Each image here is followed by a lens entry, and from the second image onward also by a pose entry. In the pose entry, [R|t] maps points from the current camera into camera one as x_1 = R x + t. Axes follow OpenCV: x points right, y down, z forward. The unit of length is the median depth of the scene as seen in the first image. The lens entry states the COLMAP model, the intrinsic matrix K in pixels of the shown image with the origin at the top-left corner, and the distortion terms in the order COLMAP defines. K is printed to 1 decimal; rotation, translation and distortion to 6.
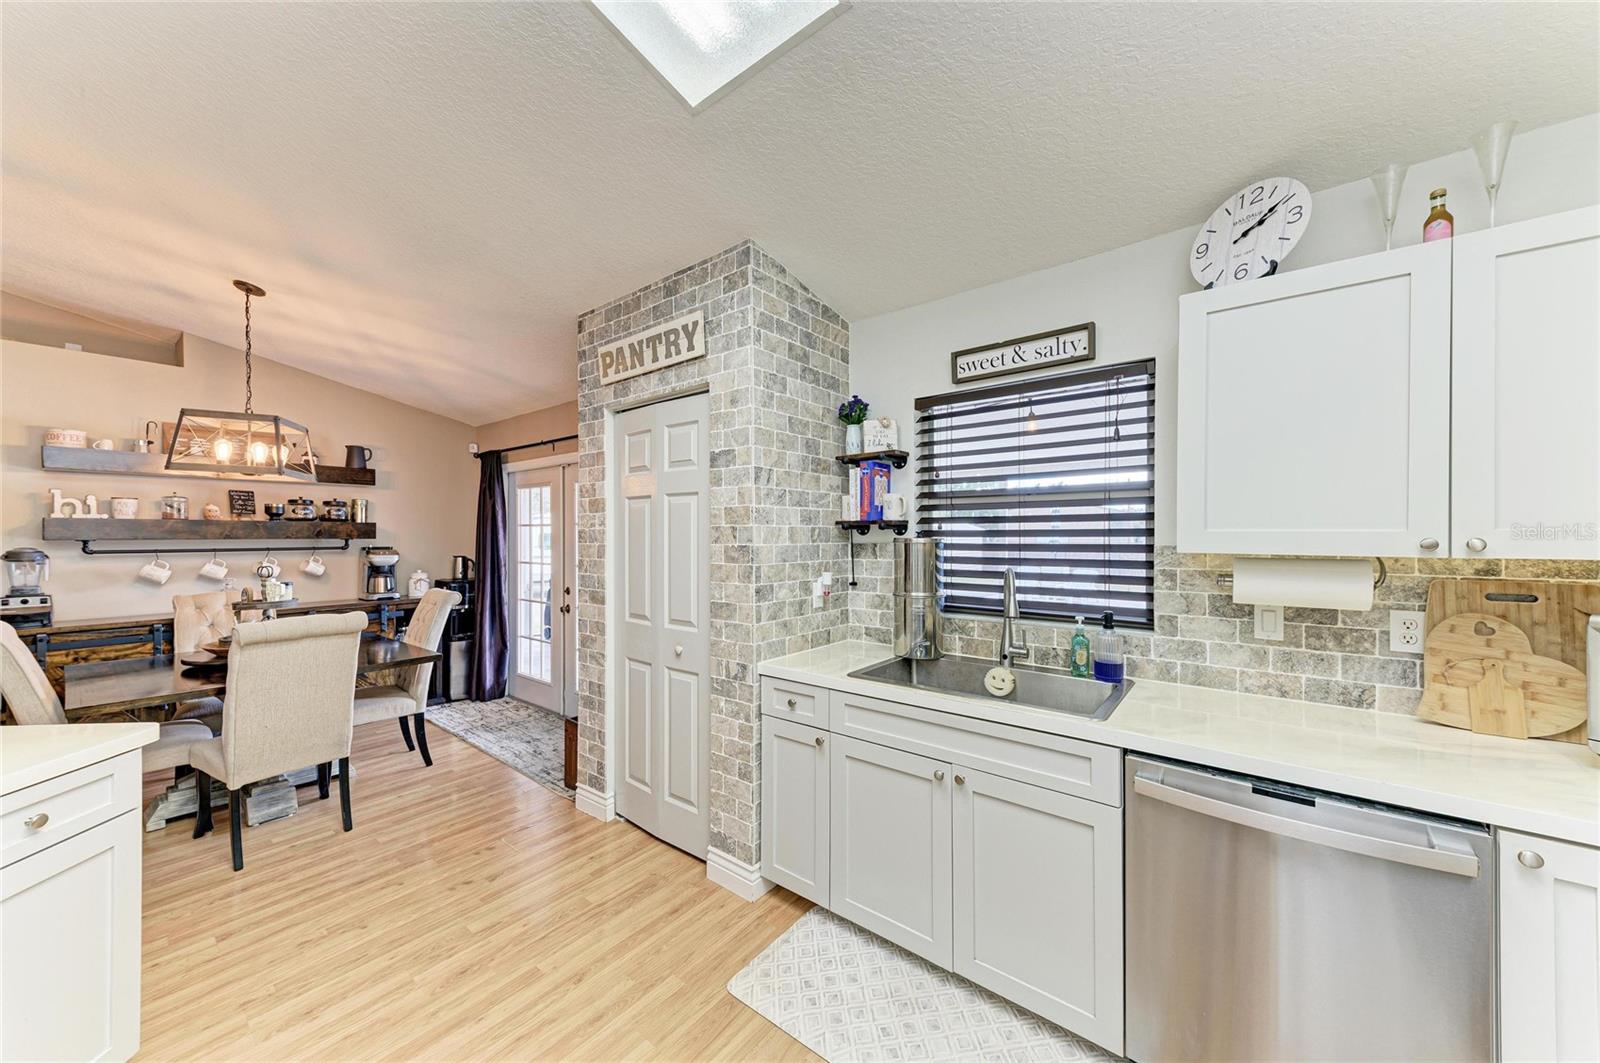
lens RADIAL K [[571.9, 0, 799.5], [0, 571.9, 536.6], [0, 0, 1]] dist [0.013877, -0.003575]
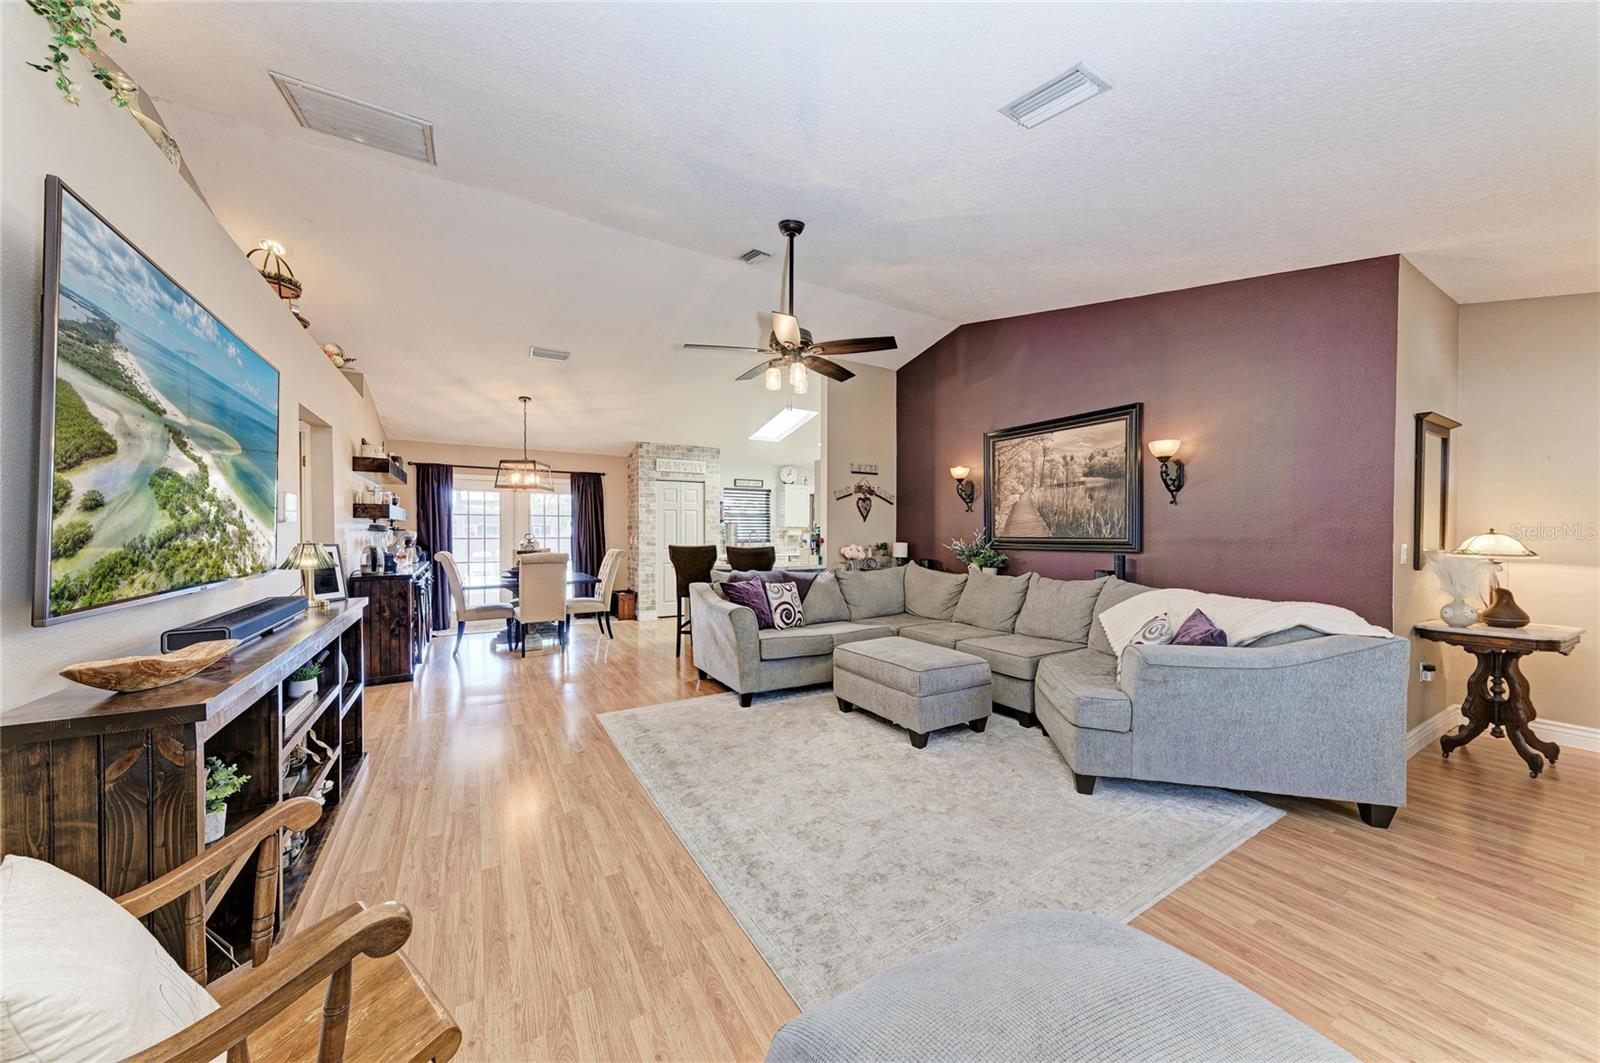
lens RADIAL K [[546.8, 0, 793.3], [0, 546.8, 534.9], [0, 0, 1]] dist [0.008094, -0.000769]
pose [[0.369436, -0.002048, 0.929254, -2.651442], [-0.000028, 0.999998, 0.002215, 0.056715], [-0.929256, -0.000845, 0.369435, -0.678092]]
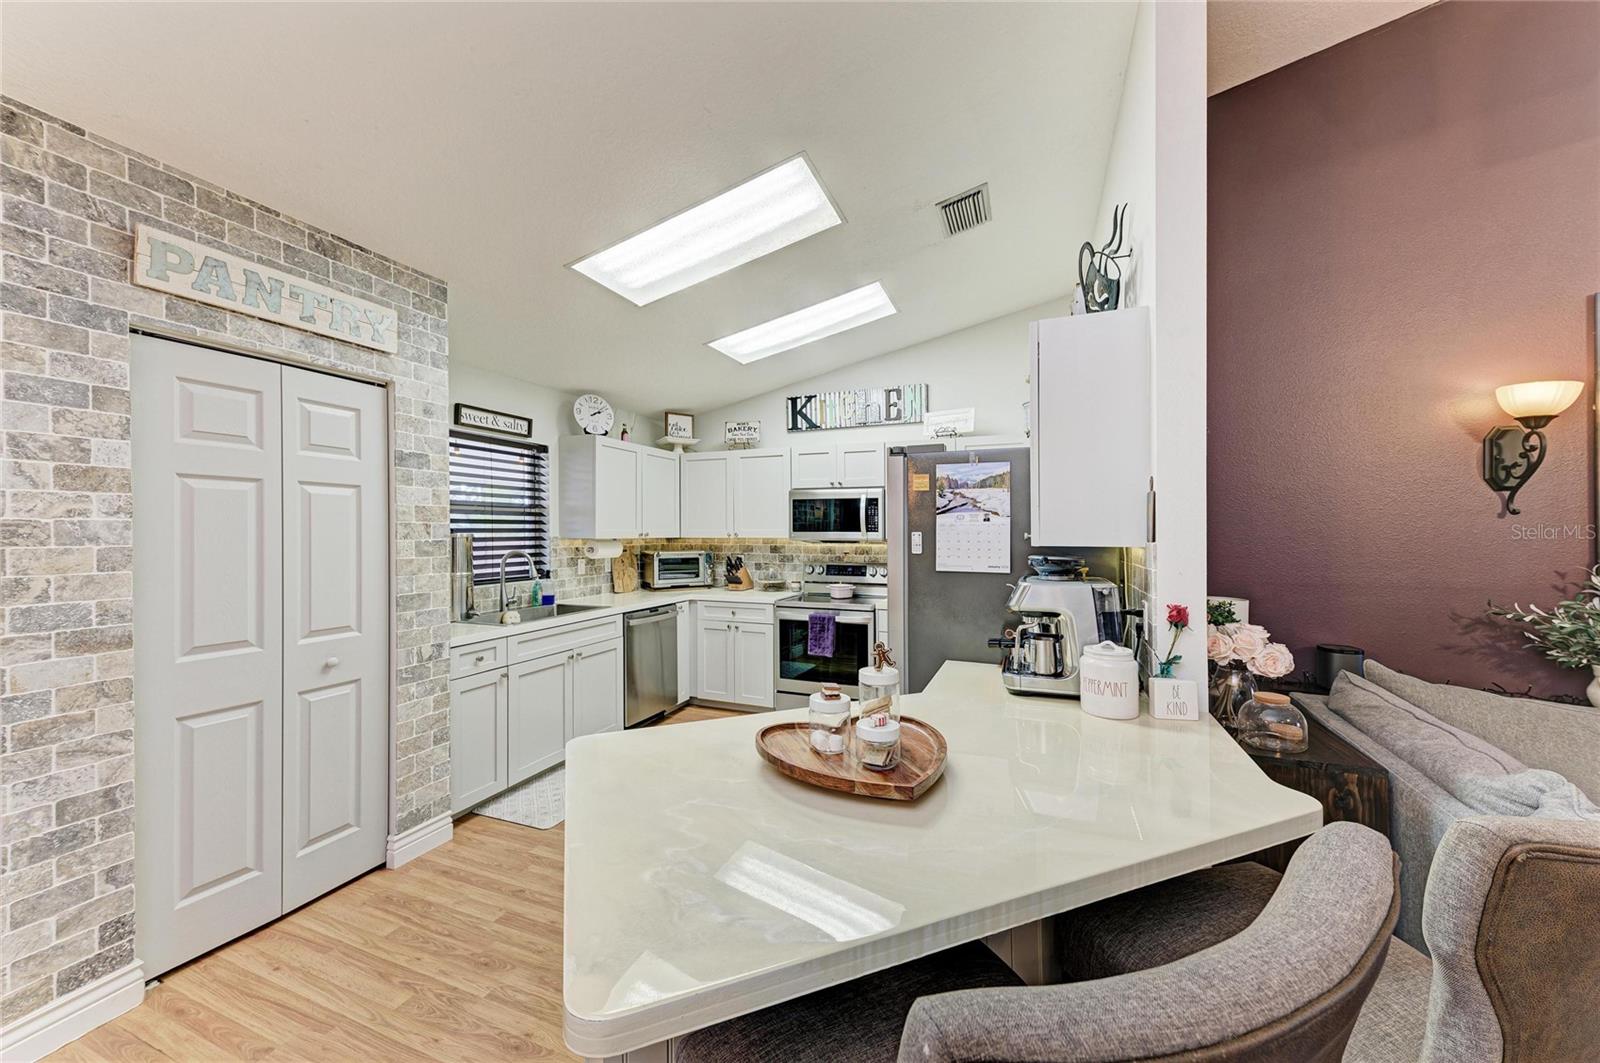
lens RADIAL K [[571.9, 0, 801.5], [0, 571.9, 533.6], [0, 0, 1]] dist [0.013877, -0.003575]
pose [[-0.285159, -0.002810, 0.958476, -1.113293], [0.003388, 0.999986, 0.003940, -0.000856], [-0.958474, 0.004371, -0.285145, 0.494257]]
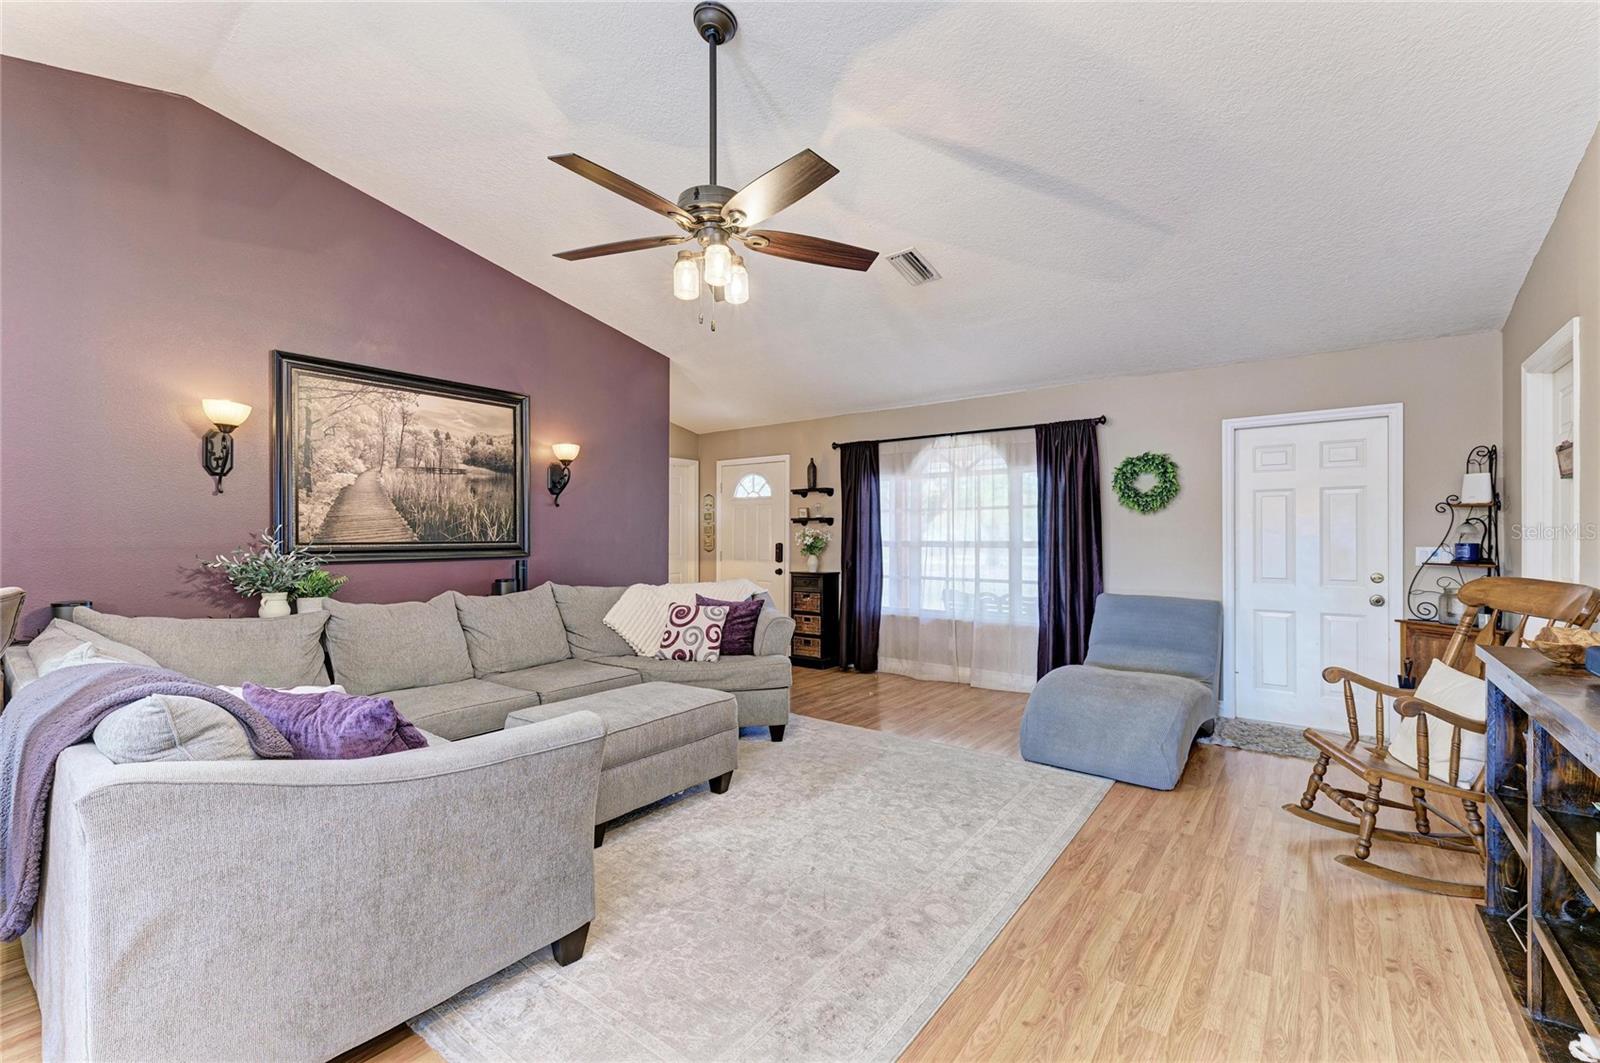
lens RADIAL K [[674.3, 0, 810.8], [0, 674.3, 539.4], [0, 0, 1]] dist [0.001660, -0.000974]
pose [[-0.999886, 0.002170, -0.014971, -1.668851], [0.002049, 0.999965, 0.008139, 0.052723], [0.014988, 0.008107, -0.999855, 0.625374]]
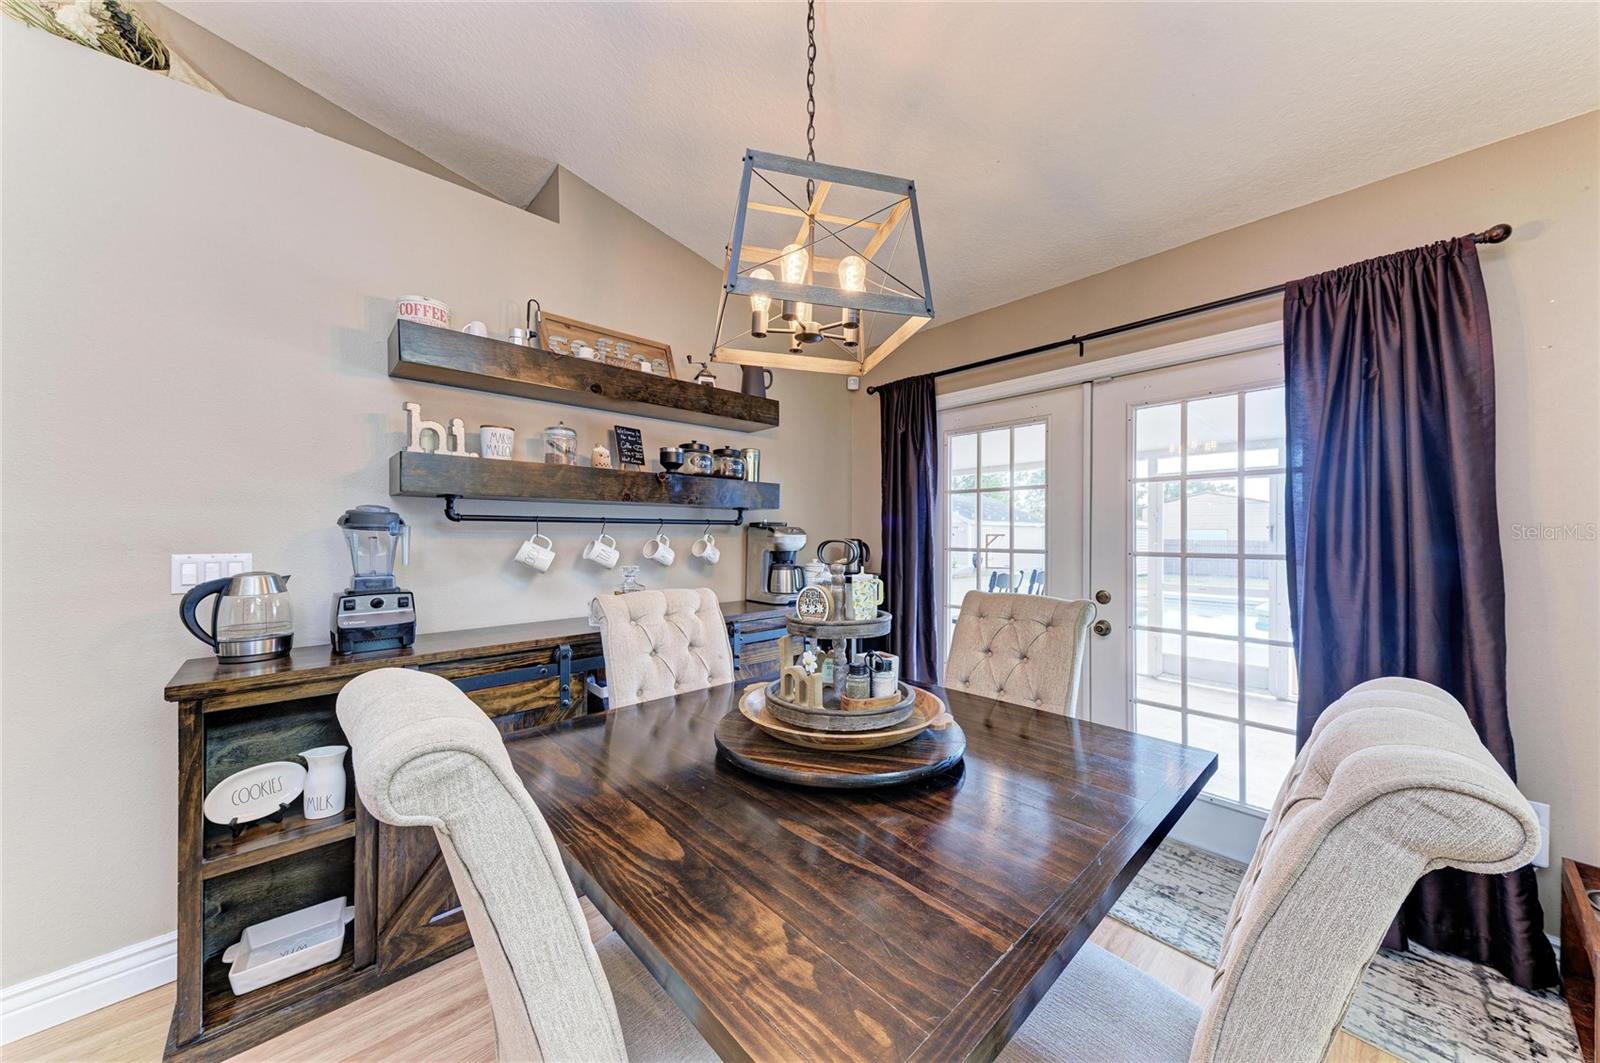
lens RADIAL K [[546.8, 0, 792.7], [0, 546.8, 538.3], [0, 0, 1]] dist [0.008094, -0.000769]
pose [[0.986708, 0.005244, -0.162418, -0.977914], [-0.004619, 0.999980, 0.004224, 0.053128], [0.162437, -0.003418, 0.986713, 0.626238]]
